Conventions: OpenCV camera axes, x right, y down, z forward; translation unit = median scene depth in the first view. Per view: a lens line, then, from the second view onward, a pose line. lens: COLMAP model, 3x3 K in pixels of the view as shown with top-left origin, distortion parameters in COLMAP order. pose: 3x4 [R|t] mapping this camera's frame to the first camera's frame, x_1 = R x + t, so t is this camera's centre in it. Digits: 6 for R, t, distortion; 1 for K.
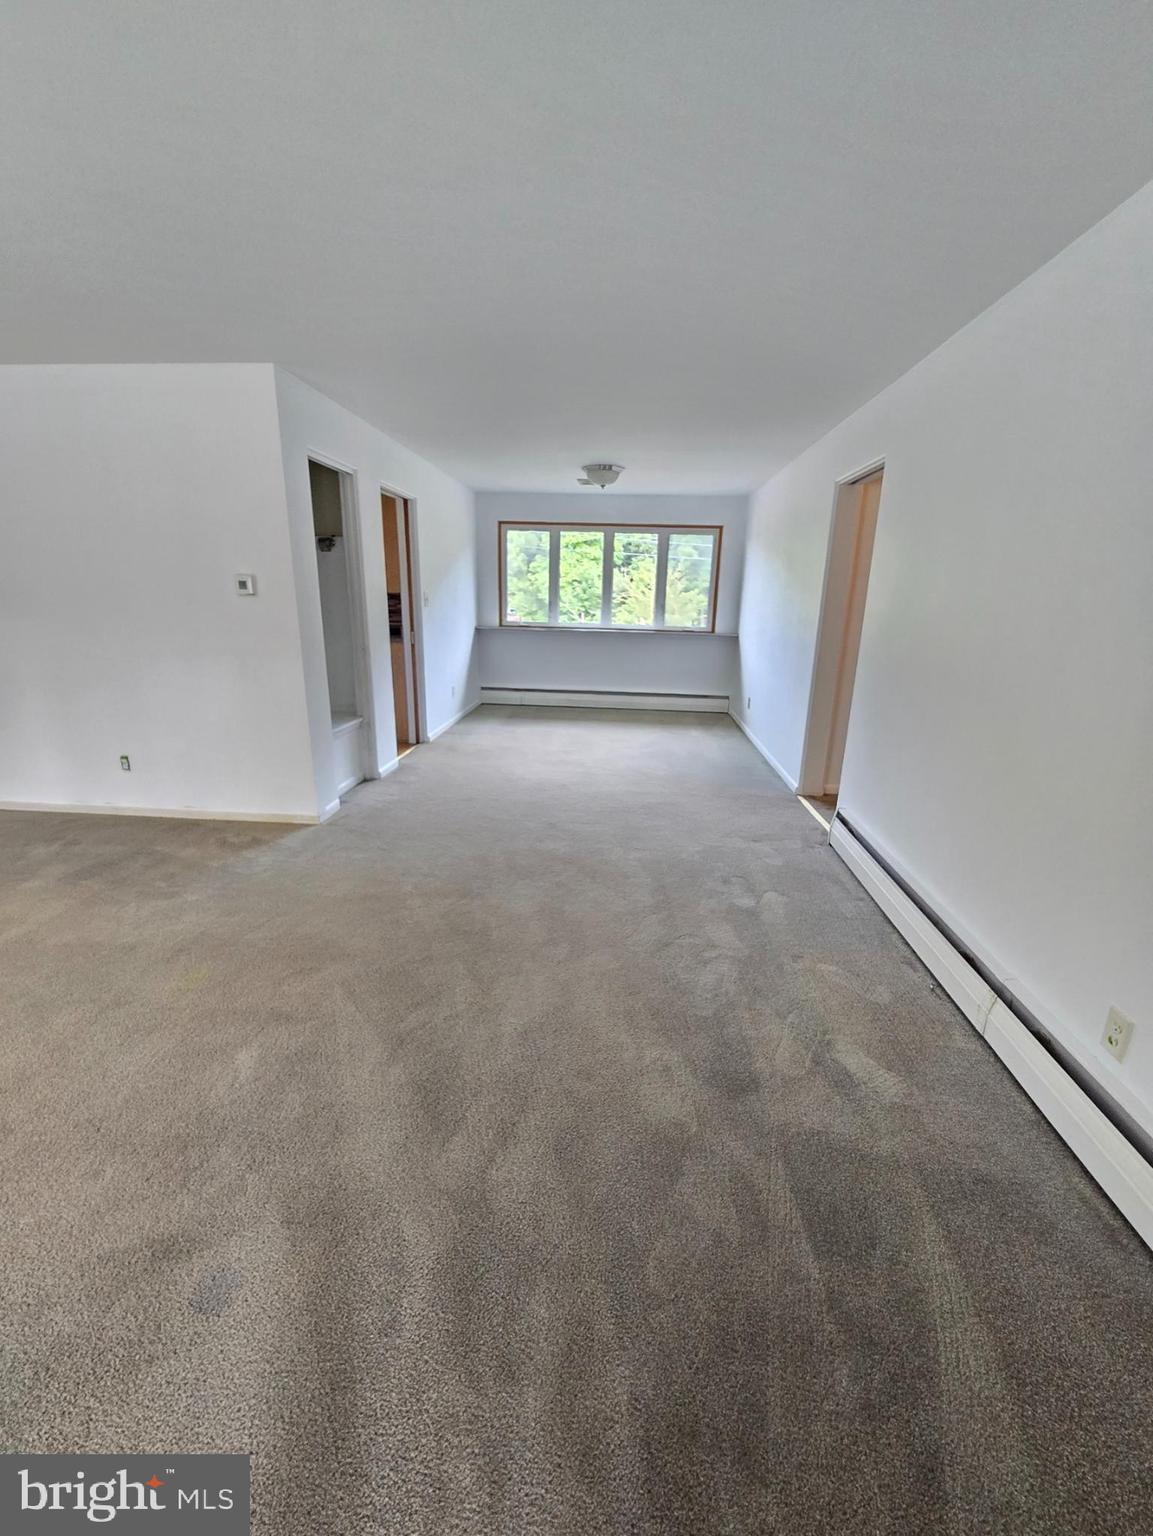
lens RADIAL K [[631.6, 0, 591.7], [0, 631.6, 766.7], [0, 0, 1]] dist [-0.002694, 0.000601]
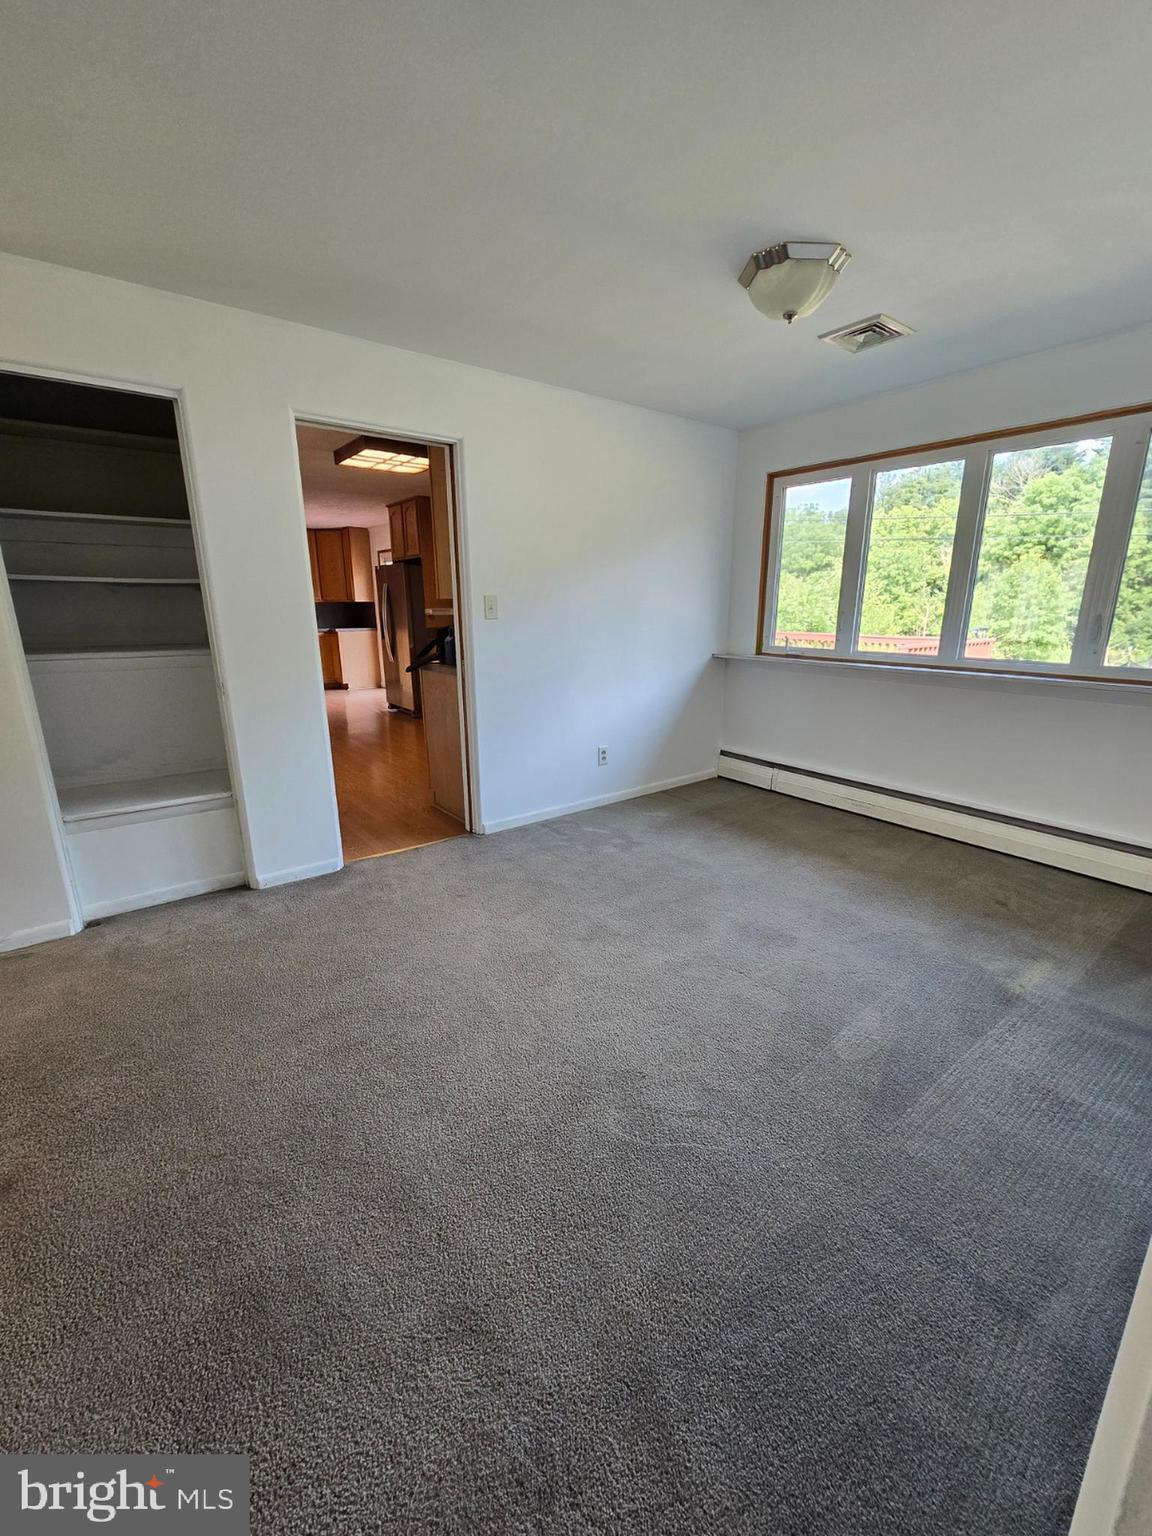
lens RADIAL K [[625.9, 0, 585.1], [0, 625.9, 768.2], [0, 0, 1]] dist [0.000076, 0.000335]
pose [[0.658314, 0.166184, -0.734170, 0.402151], [-0.184613, 0.981183, 0.056558, -0.245914], [0.729754, 0.098305, 0.676606, 1.006518]]
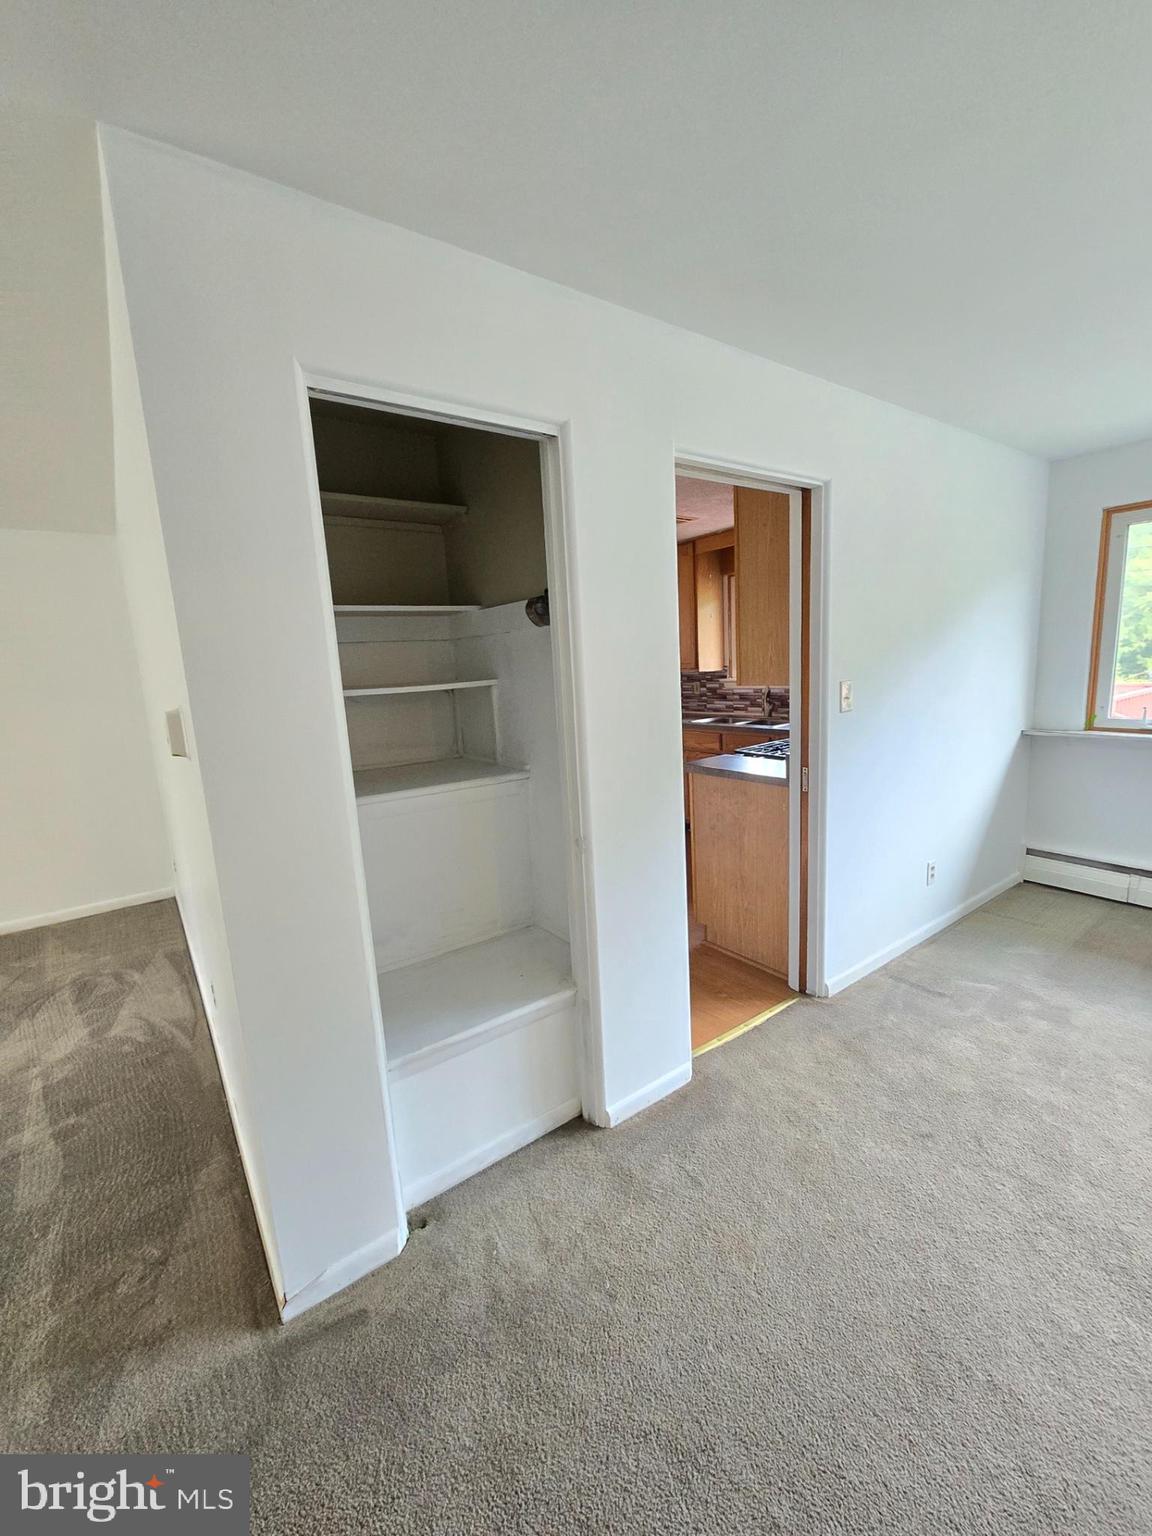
lens RADIAL K [[631.6, 0, 591.2], [0, 631.6, 766.7], [0, 0, 1]] dist [-0.002694, 0.000601]
pose [[0.637694, 0.071531, -0.766961, -0.038239], [-0.141228, 0.989658, -0.025124, -0.266230], [0.757233, 0.124338, 0.641201, 0.858229]]
